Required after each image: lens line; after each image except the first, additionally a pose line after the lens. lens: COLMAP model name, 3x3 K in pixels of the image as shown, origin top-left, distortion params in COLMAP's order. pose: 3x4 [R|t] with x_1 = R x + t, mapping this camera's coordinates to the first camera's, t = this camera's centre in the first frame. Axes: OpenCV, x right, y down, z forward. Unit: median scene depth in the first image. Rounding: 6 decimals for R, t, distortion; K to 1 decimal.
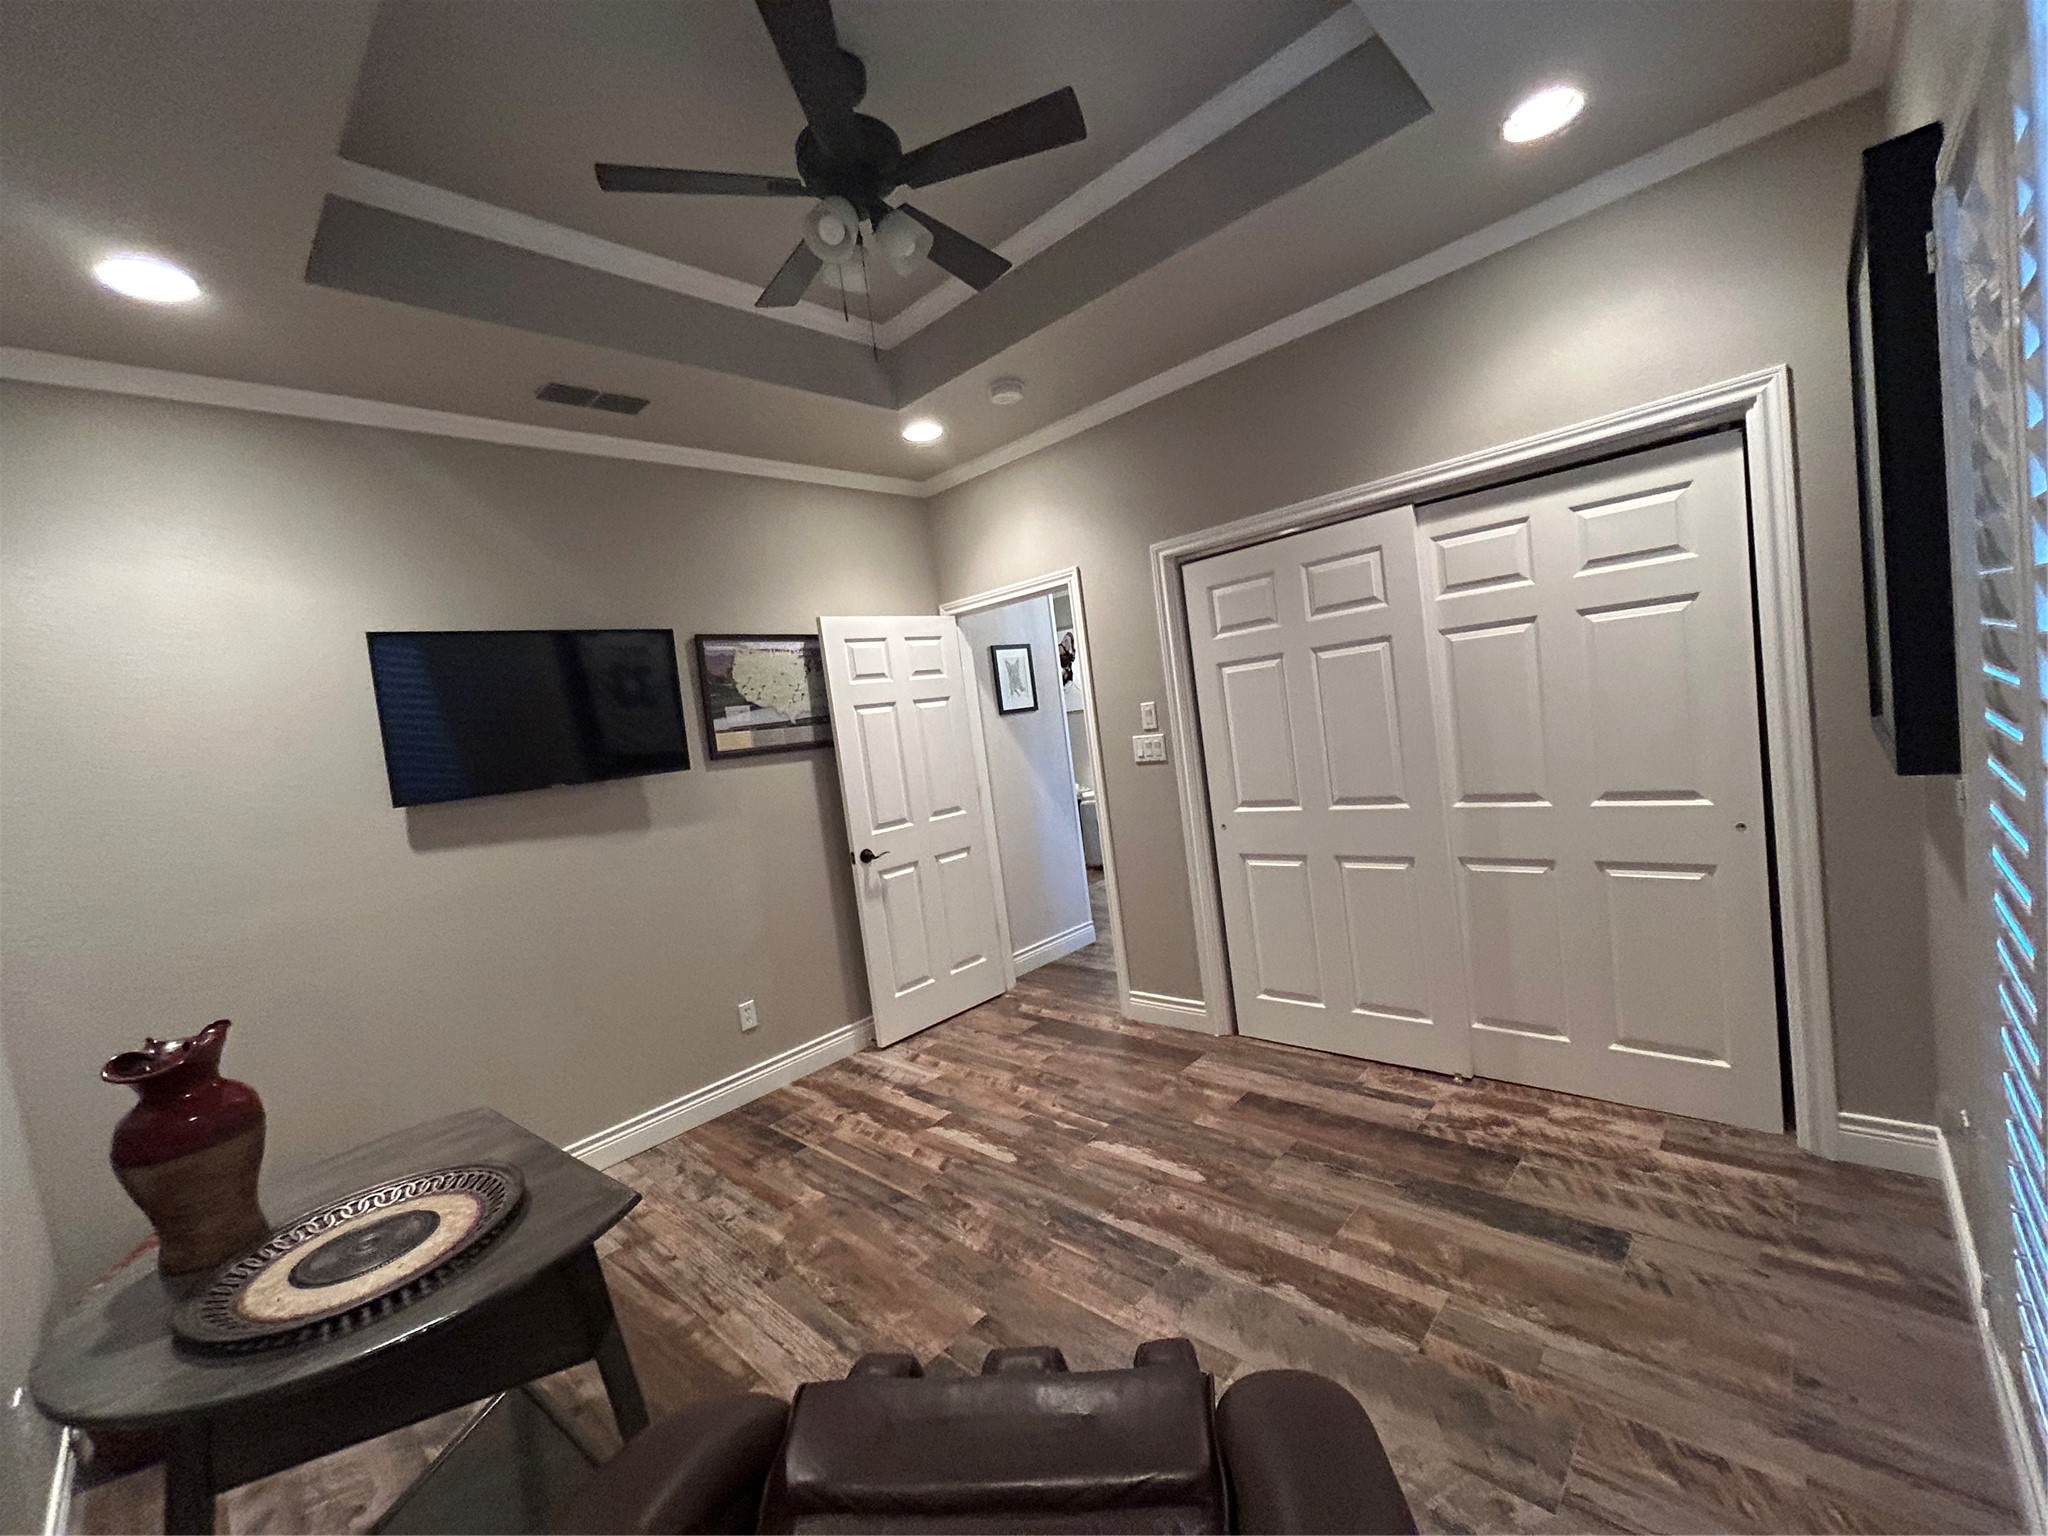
lens RADIAL K [[828.4, 0, 1016.9], [0, 828.4, 763.7], [0, 0, 1]] dist [-0.001041, 0.000007]
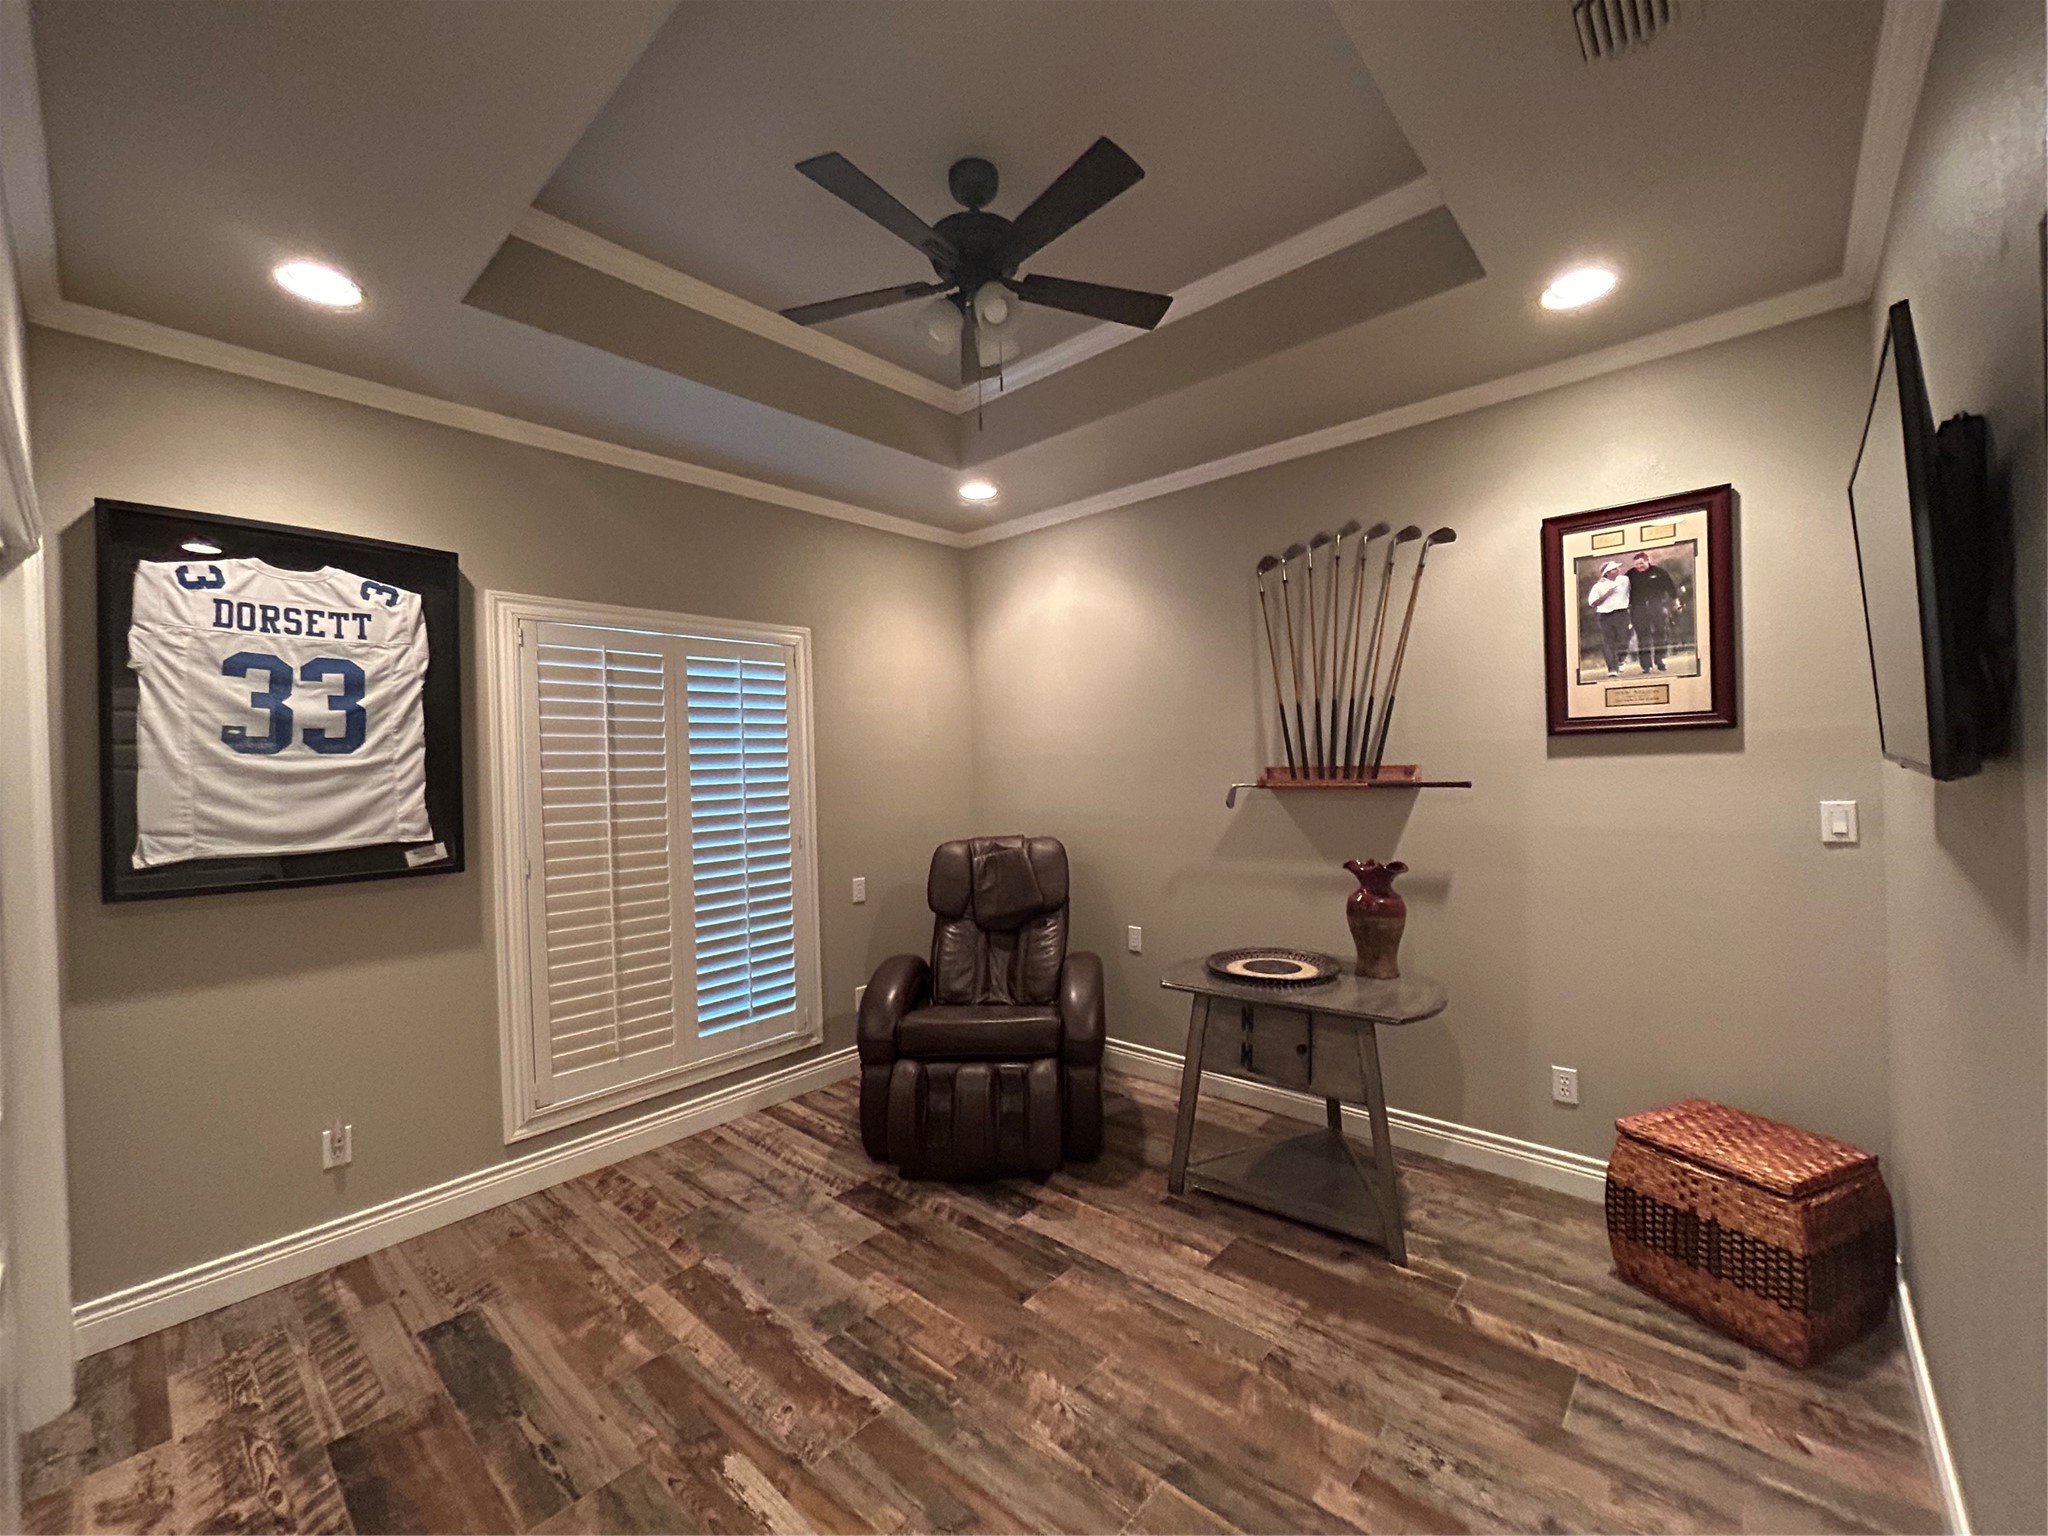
lens RADIAL K [[828.4, 0, 1017.6], [0, 828.4, 769.5], [0, 0, 1]] dist [-0.001041, 0.000007]
pose [[-0.987605, 0.154460, -0.027911, -0.089388], [0.152373, 0.986136, 0.065715, -0.084412], [0.037674, 0.060648, -0.997448, 1.671793]]
